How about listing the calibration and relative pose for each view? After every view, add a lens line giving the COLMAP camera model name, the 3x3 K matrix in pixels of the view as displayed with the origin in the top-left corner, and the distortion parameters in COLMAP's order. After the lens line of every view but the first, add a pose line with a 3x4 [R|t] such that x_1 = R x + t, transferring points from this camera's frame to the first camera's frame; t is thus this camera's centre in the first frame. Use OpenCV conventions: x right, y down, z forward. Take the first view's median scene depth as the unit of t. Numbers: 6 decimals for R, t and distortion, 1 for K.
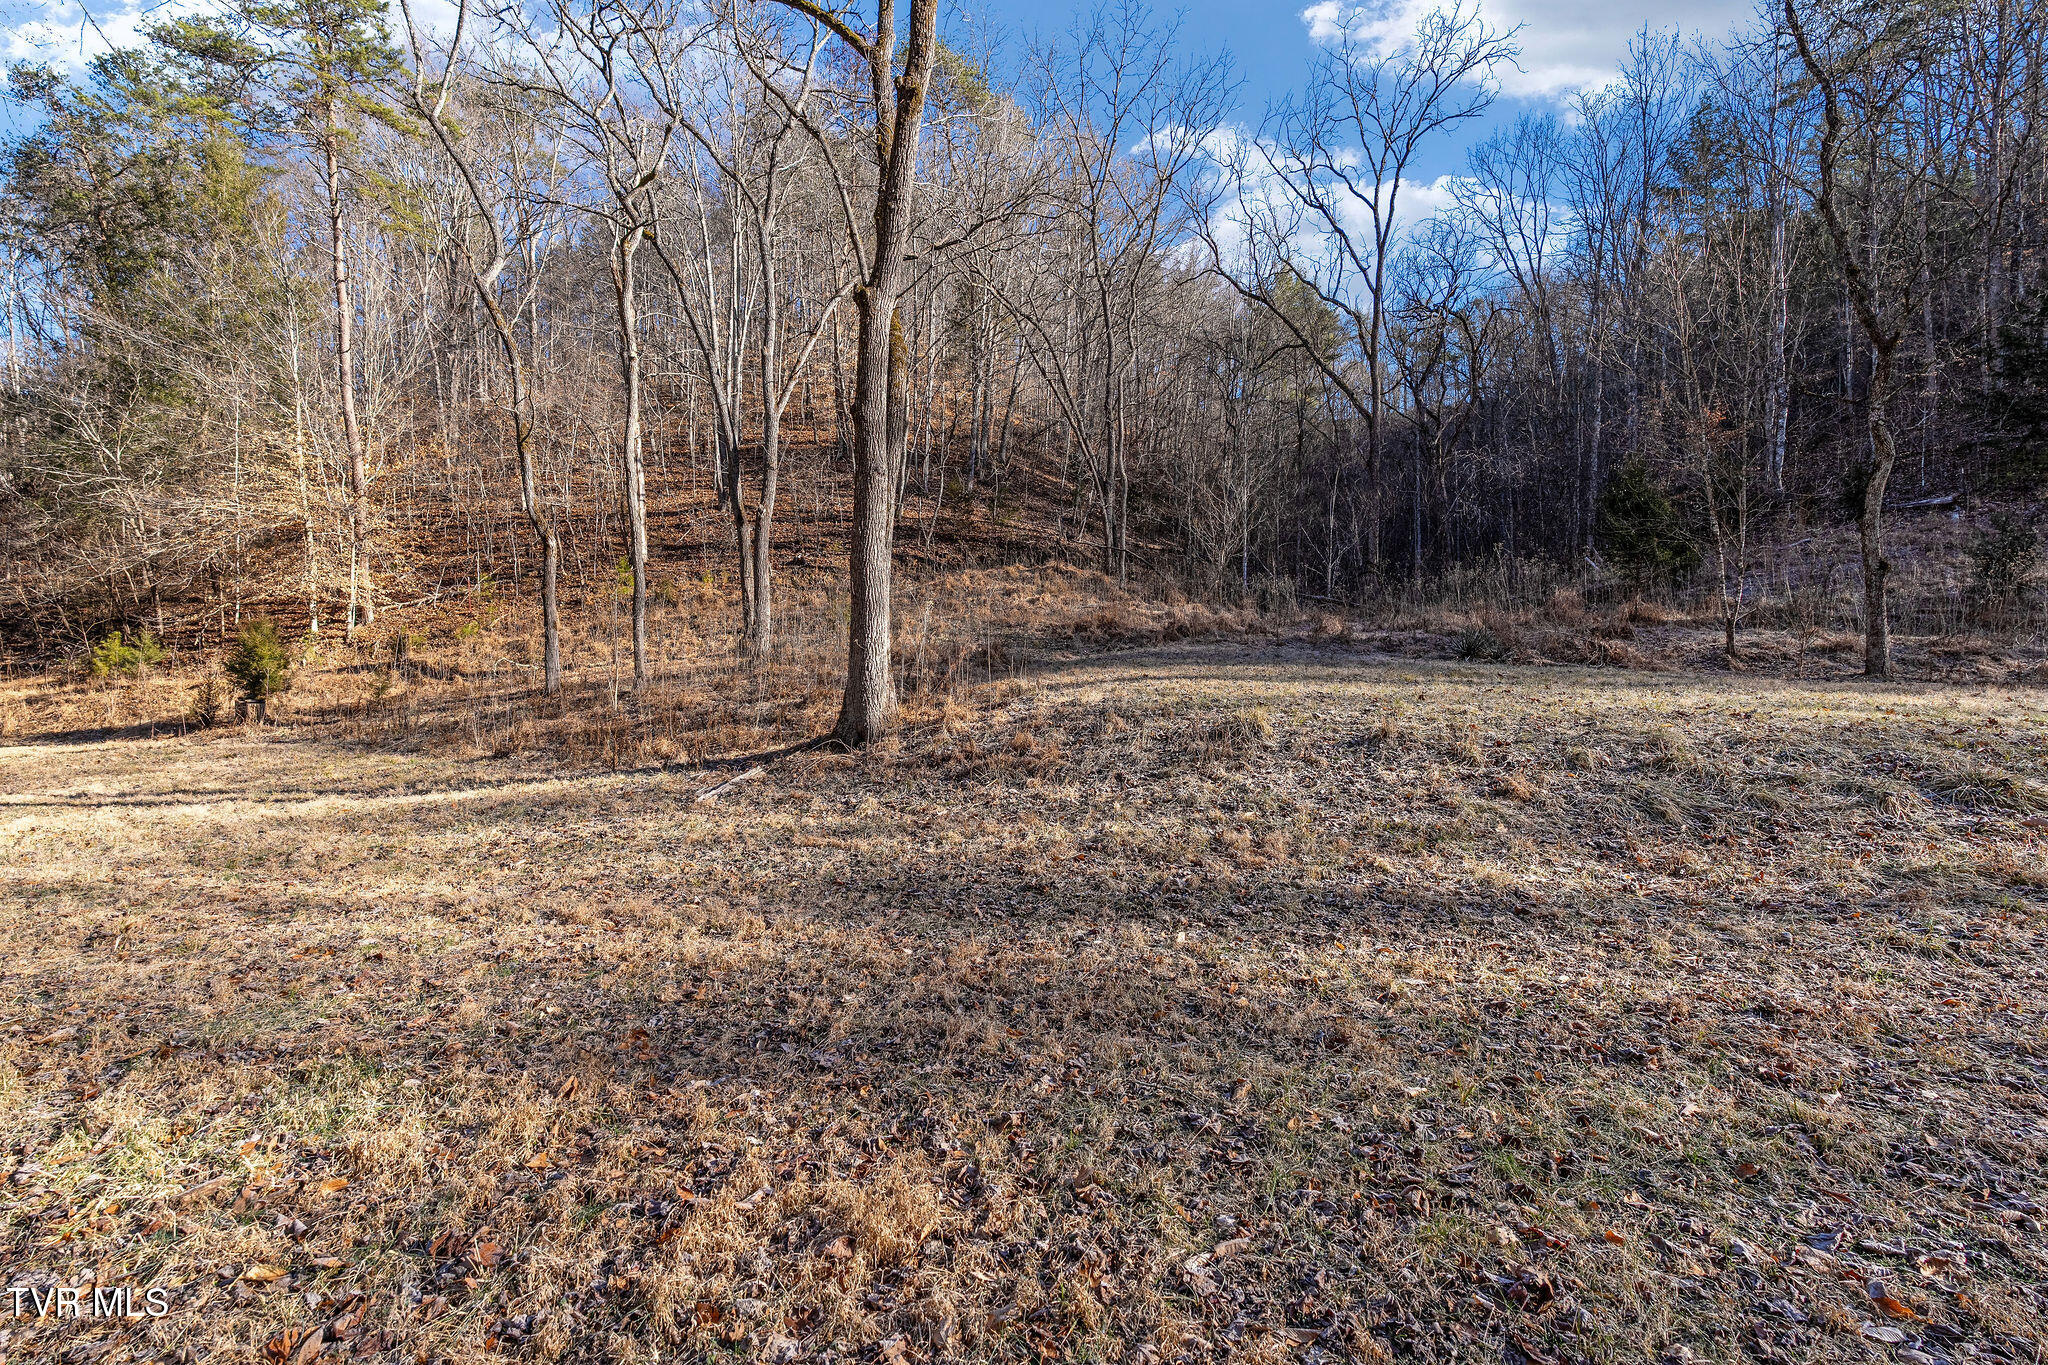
lens RADIAL K [[910.1, 0, 1027.1], [0, 910.1, 672.1], [0, 0, 1]] dist [-0.001029, -0.000738]
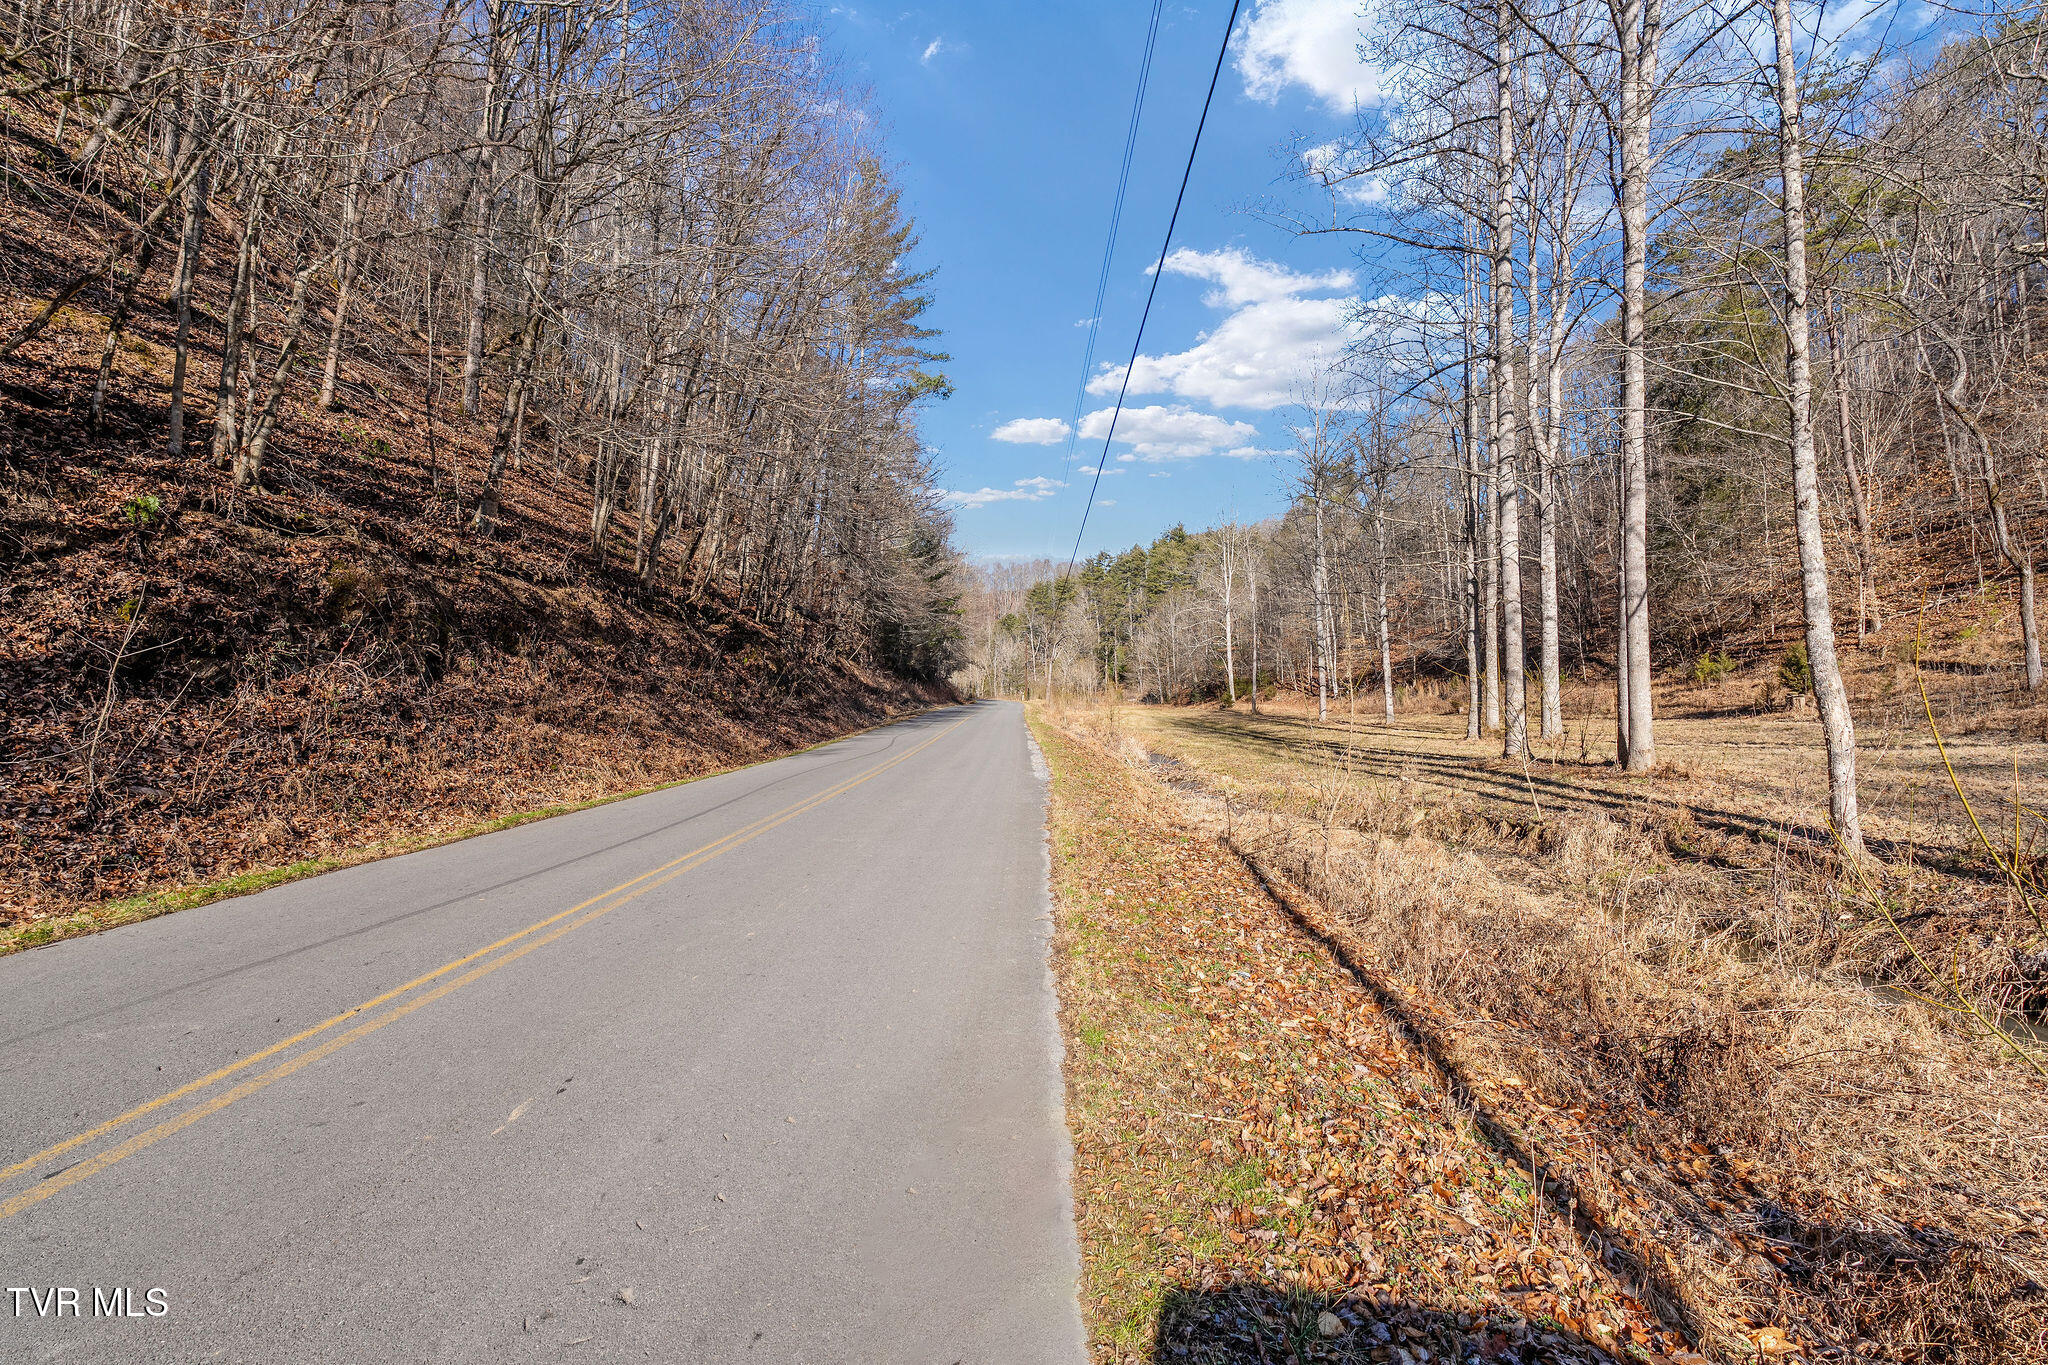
lens RADIAL K [[910.1, 0, 1027.1], [0, 910.1, 672.1], [0, 0, 1]] dist [-0.001029, -0.000738]
pose [[0.182298, -0.029083, -0.982813, 0.382097], [0.044916, 0.998765, -0.021223, -0.028815], [0.982217, -0.040275, 0.183380, -0.501976]]
